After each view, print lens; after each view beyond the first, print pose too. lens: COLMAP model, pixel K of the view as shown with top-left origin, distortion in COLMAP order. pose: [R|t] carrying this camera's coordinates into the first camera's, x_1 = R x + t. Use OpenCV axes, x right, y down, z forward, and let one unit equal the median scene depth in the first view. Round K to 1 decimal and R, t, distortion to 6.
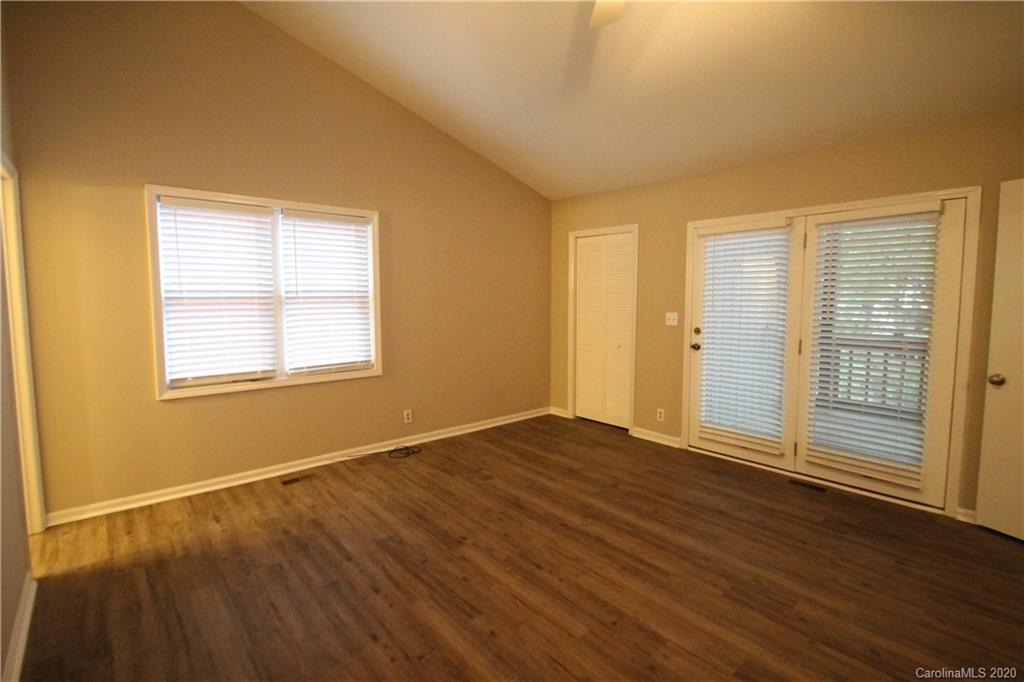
lens RADIAL K [[481.9, 0, 512.1], [0, 481.9, 334.8], [0, 0, 1]] dist [0.017452, -0.020065]
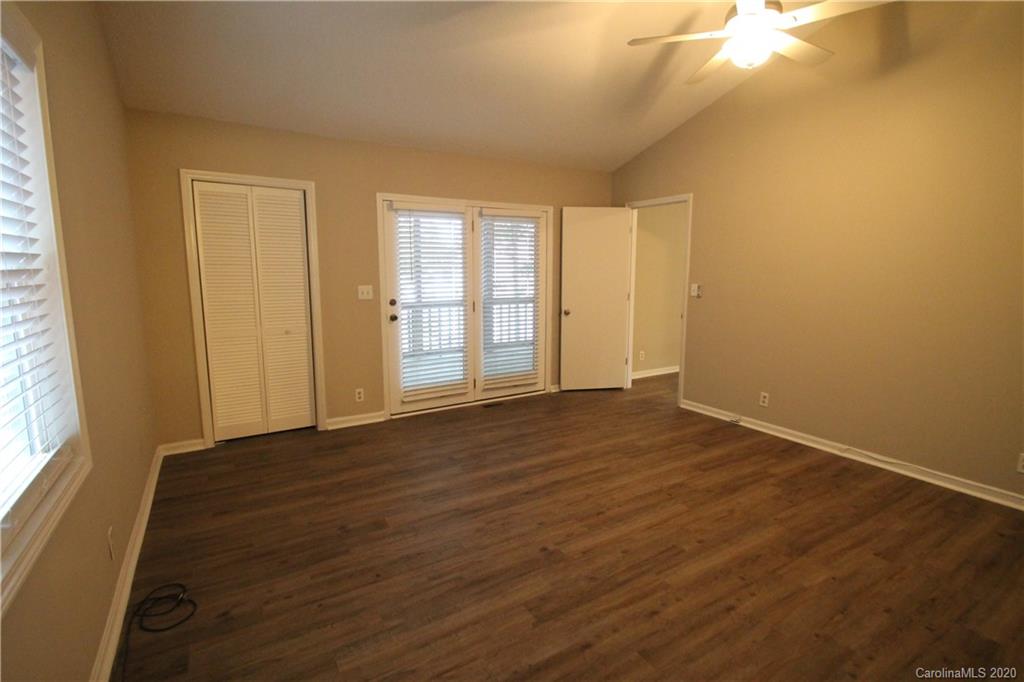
lens RADIAL K [[481.9, 0, 512.1], [0, 481.9, 334.8], [0, 0, 1]] dist [0.017452, -0.020065]
pose [[0.153736, -0.134361, 0.978934, -0.834745], [0.080123, 0.989145, 0.123180, -0.064905], [-0.984858, 0.059498, 0.162833, 0.824443]]
